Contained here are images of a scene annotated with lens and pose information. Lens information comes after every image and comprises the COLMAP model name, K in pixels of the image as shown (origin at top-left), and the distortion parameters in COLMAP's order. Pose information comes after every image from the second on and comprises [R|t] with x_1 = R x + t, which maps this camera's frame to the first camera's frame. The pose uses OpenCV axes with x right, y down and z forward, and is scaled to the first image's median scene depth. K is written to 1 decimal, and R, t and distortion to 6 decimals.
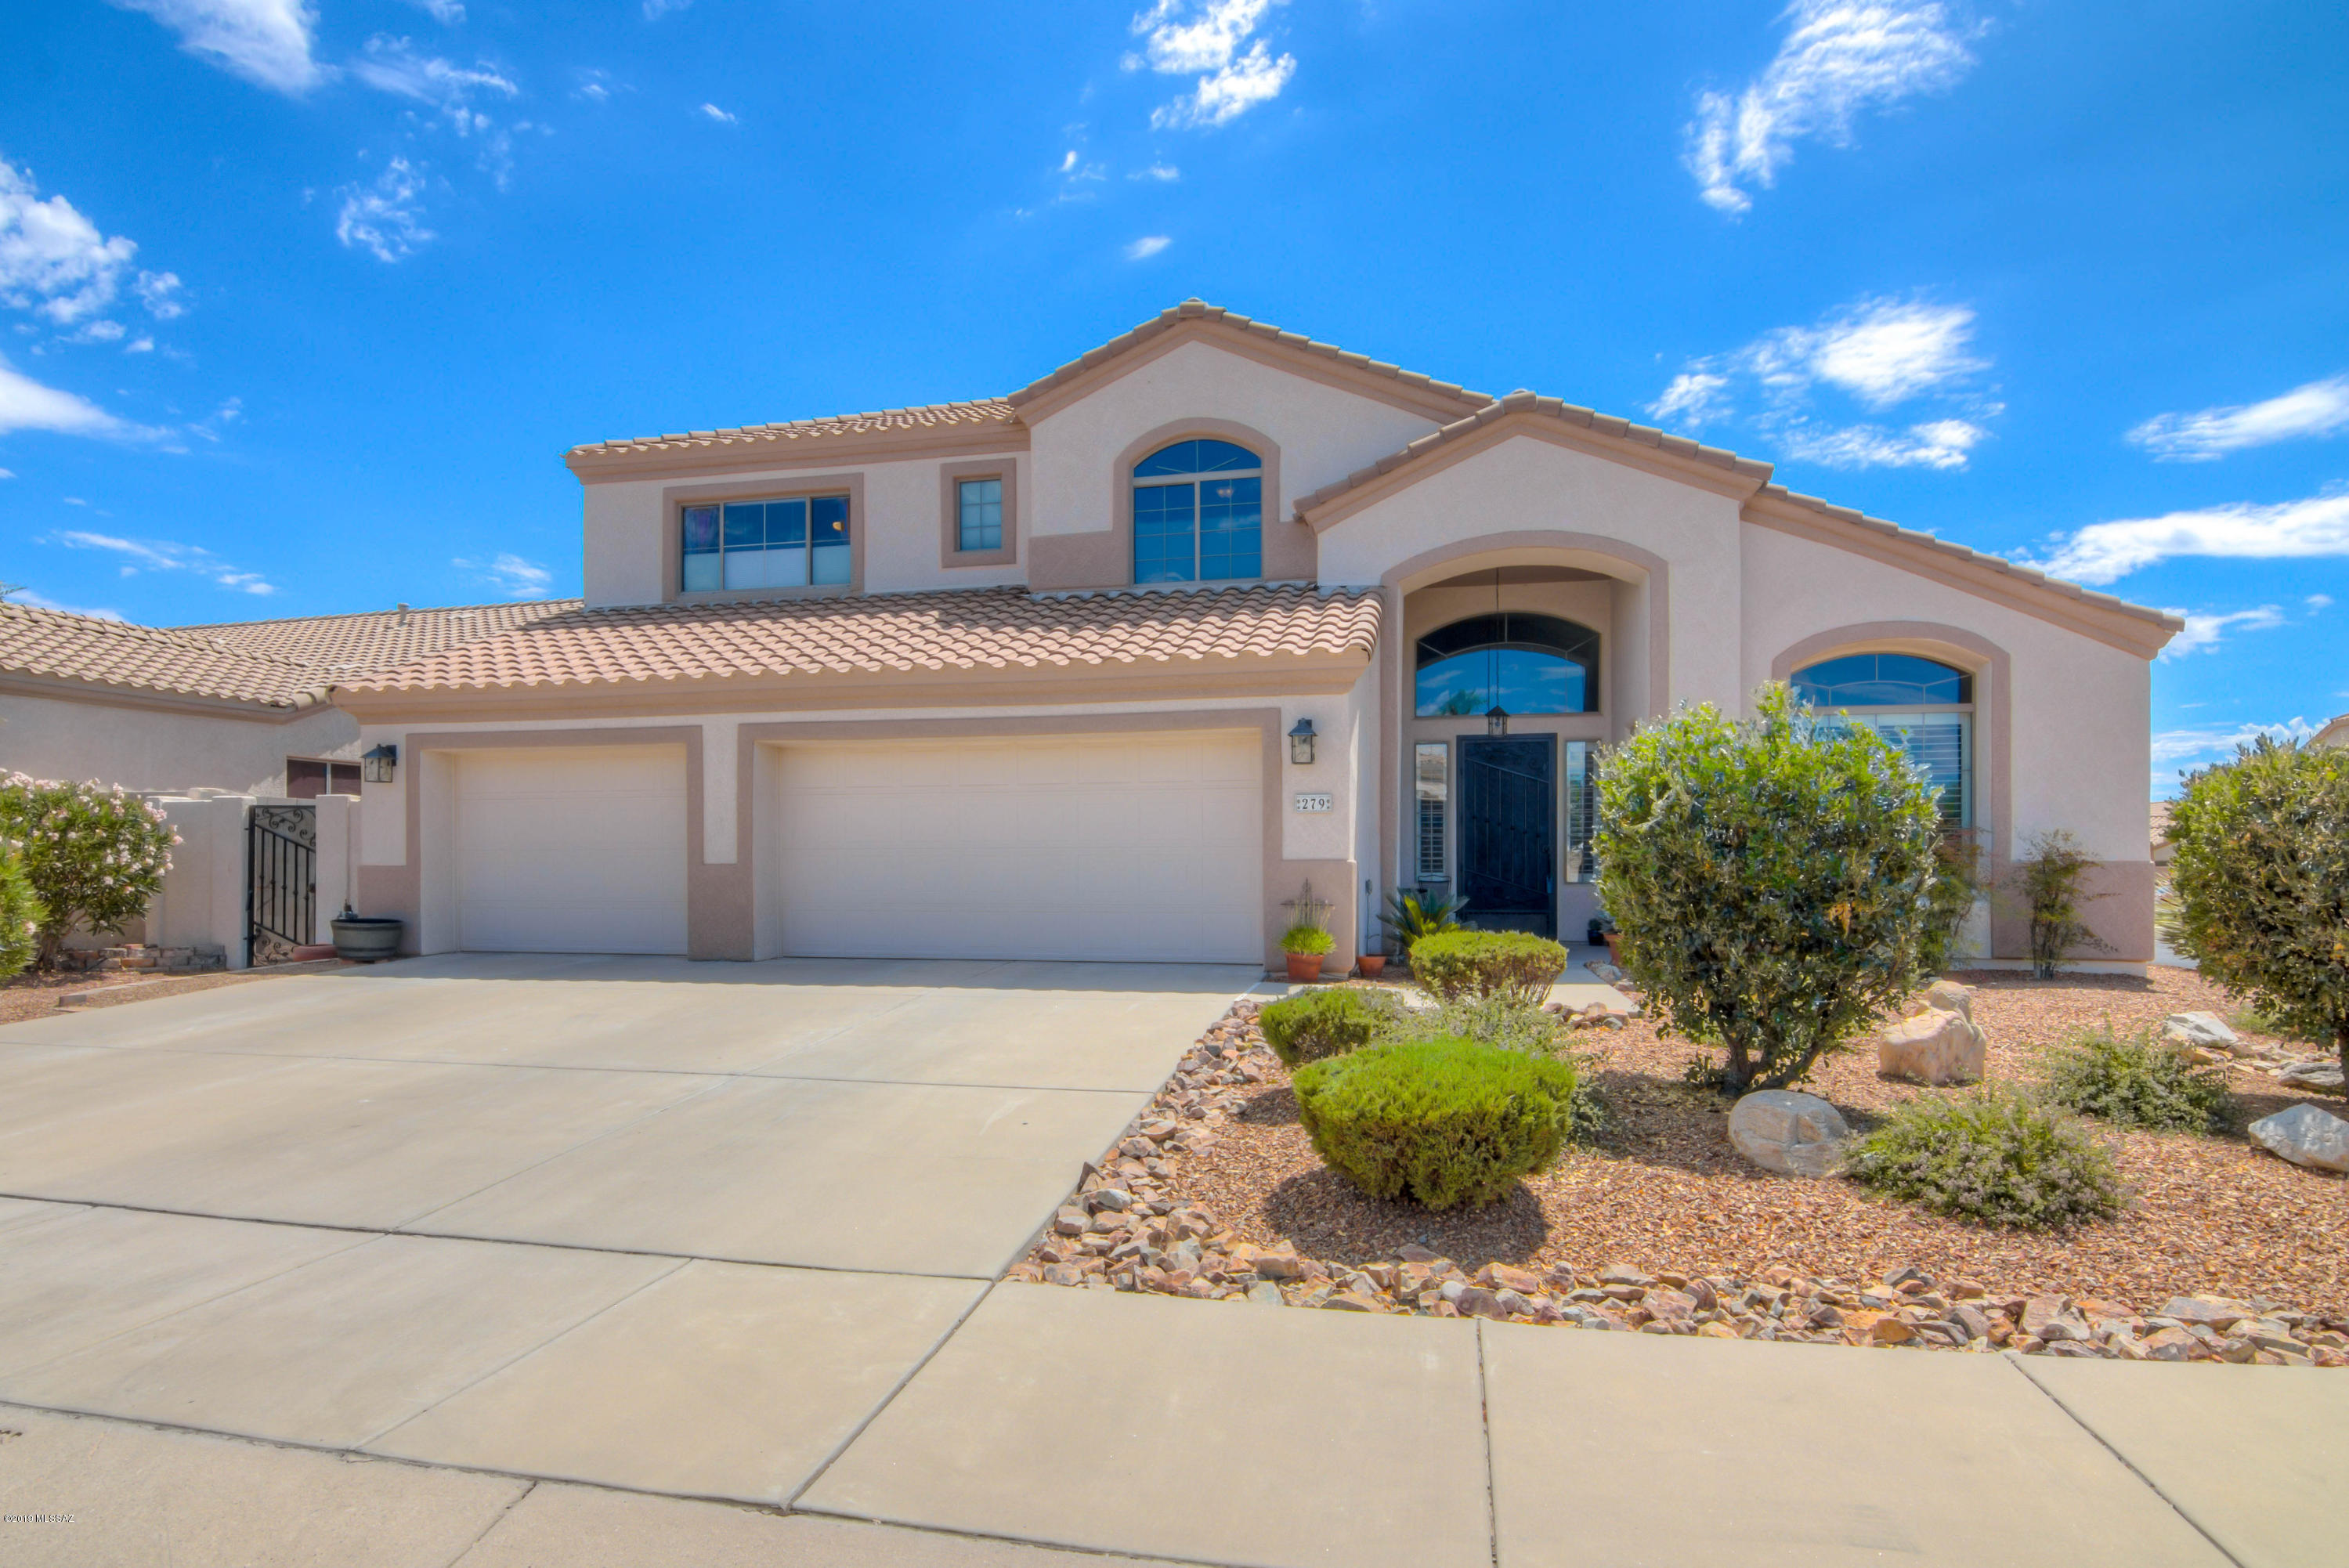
lens RADIAL K [[1202.9, 0, 1171.5], [0, 1202.9, 805.5], [0, 0, 1]] dist [-0.000644, -0.000223]
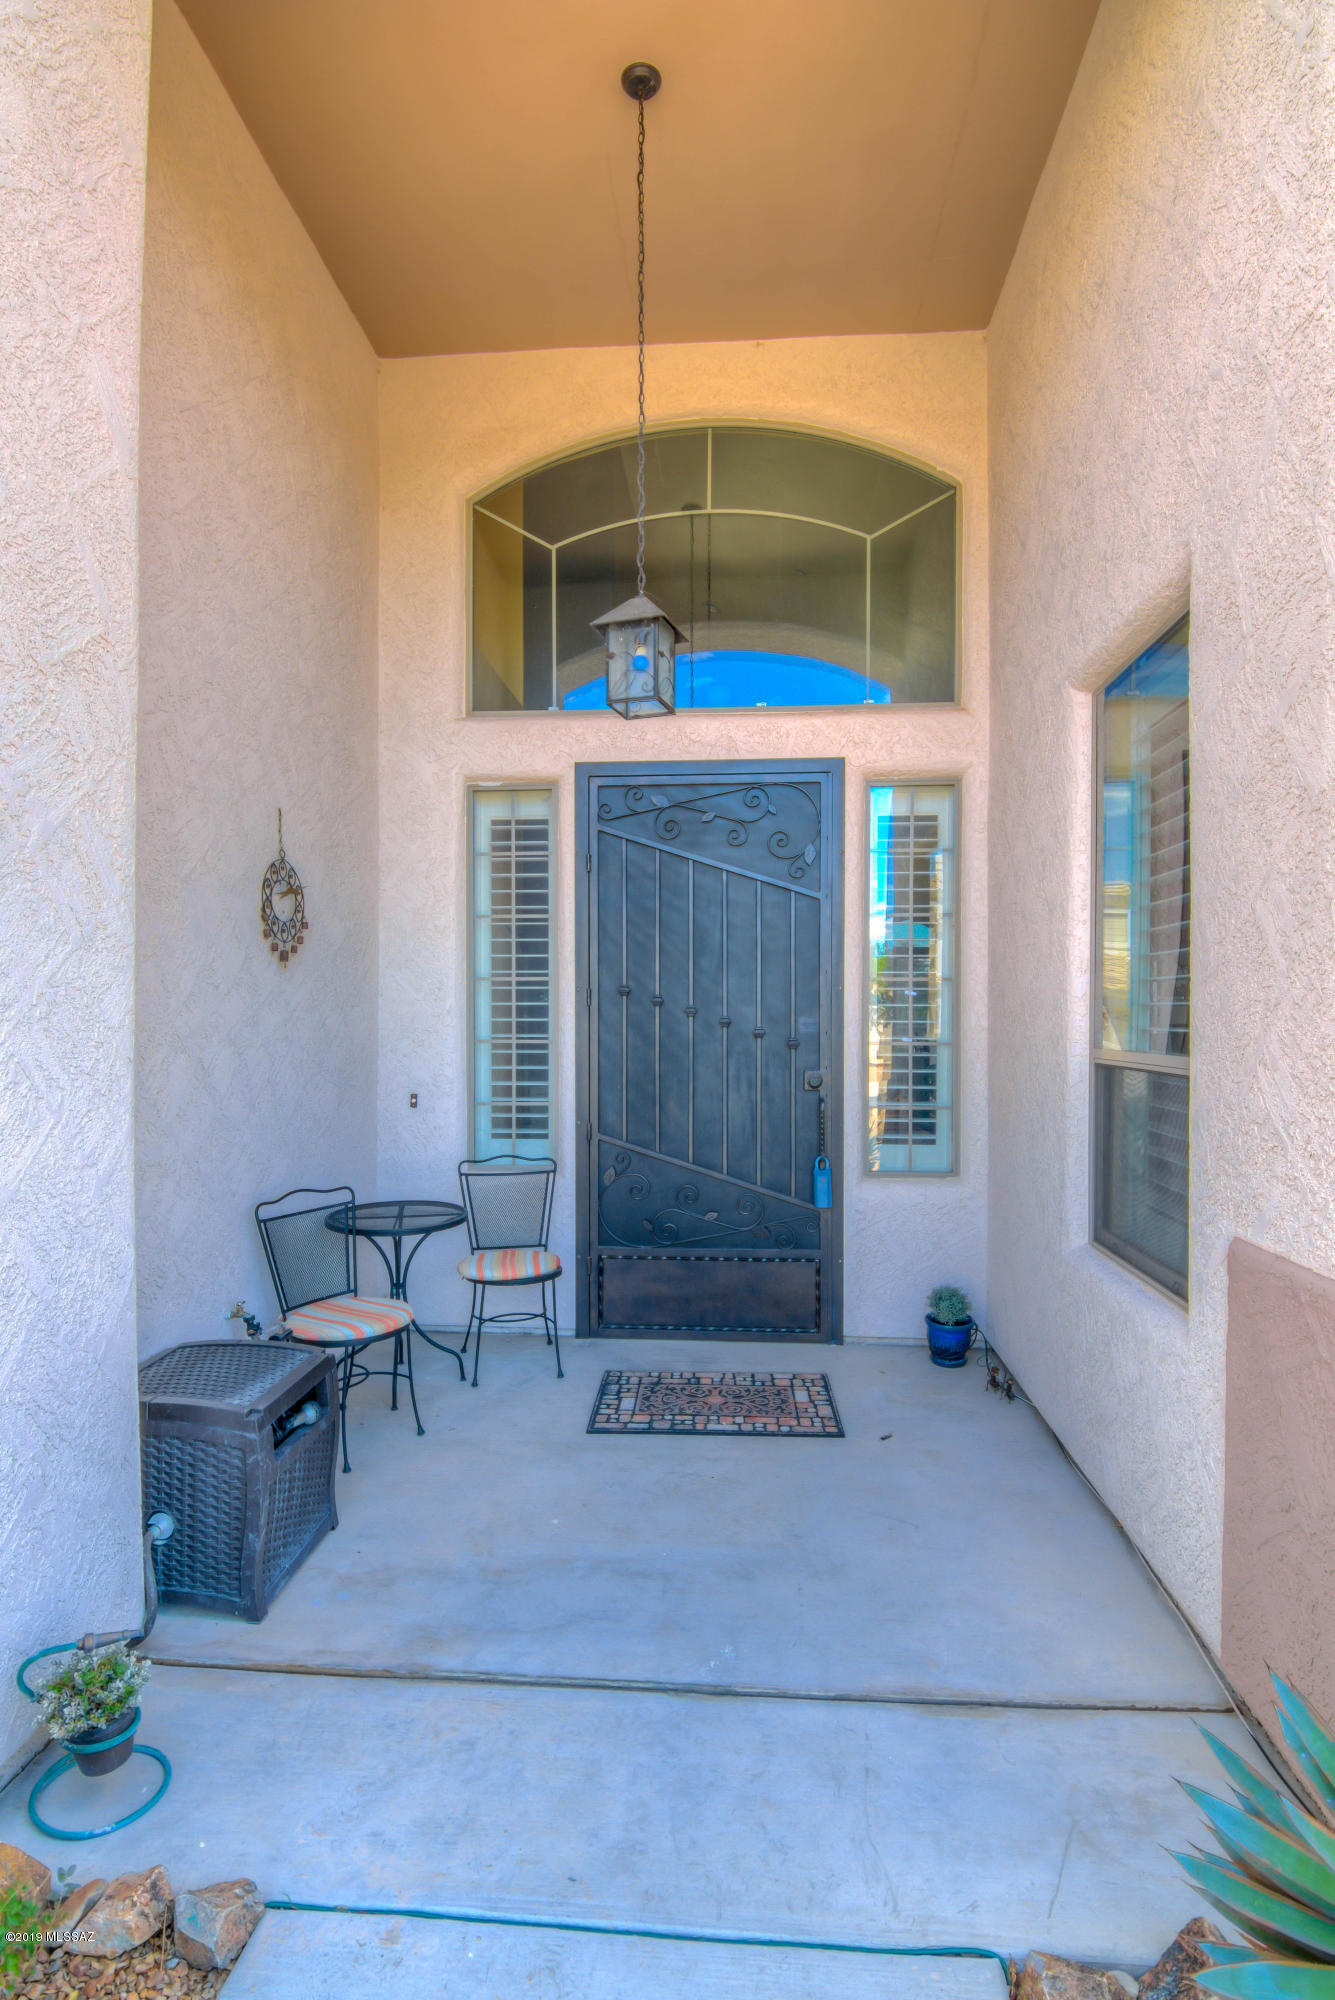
lens RADIAL K [[1024.2, 0, 665.8], [0, 1024.2, 1000.8], [0, 0, 1]] dist [-0.000644, -0.000223]
pose [[0.991257, 0.001798, 0.131929, 0.166255], [-0.004023, 0.999854, 0.016602, 0.005231], [-0.131880, -0.016987, 0.991120, 0.514538]]
